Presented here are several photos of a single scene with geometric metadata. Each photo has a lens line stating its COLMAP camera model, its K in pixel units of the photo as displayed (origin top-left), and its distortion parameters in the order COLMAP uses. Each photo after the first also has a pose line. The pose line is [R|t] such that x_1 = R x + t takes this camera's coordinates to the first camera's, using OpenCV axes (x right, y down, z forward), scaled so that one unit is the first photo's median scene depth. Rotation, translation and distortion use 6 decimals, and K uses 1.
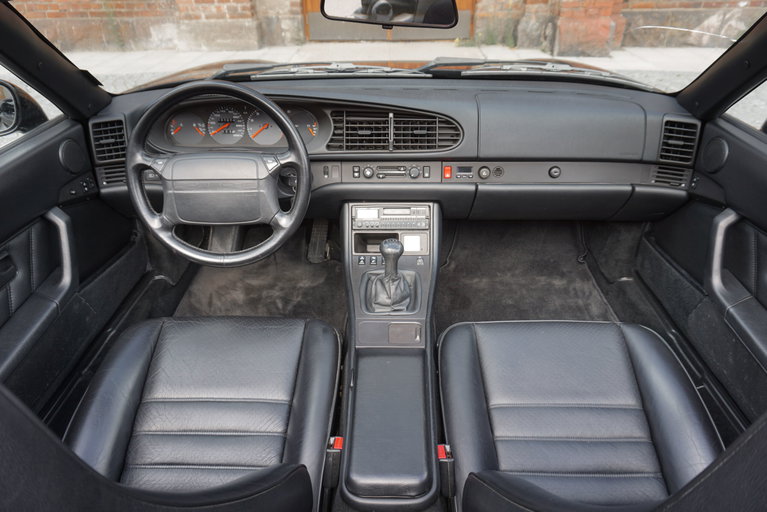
lens RADIAL K [[510.6, 0, 383.5], [0, 510.6, 256.0], [0, 0, 1]] dist [-0.039706, 0.025315]
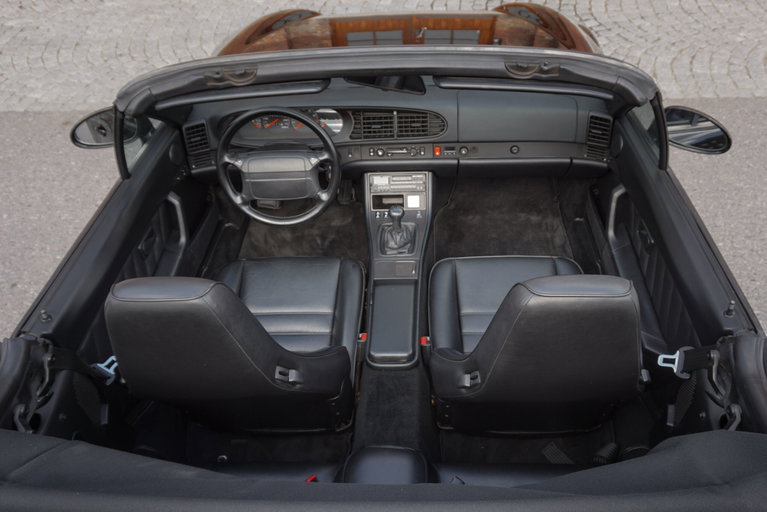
lens RADIAL K [[572.5, 0, 402.0], [0, 572.5, 246.3], [0, 0, 1]] dist [0.001109, 0.036300]
pose [[0.999384, -0.019925, -0.028883, 0.070371], [0.024581, 0.984955, 0.171051, -0.181761], [0.025041, -0.171656, 0.984839, -0.593164]]
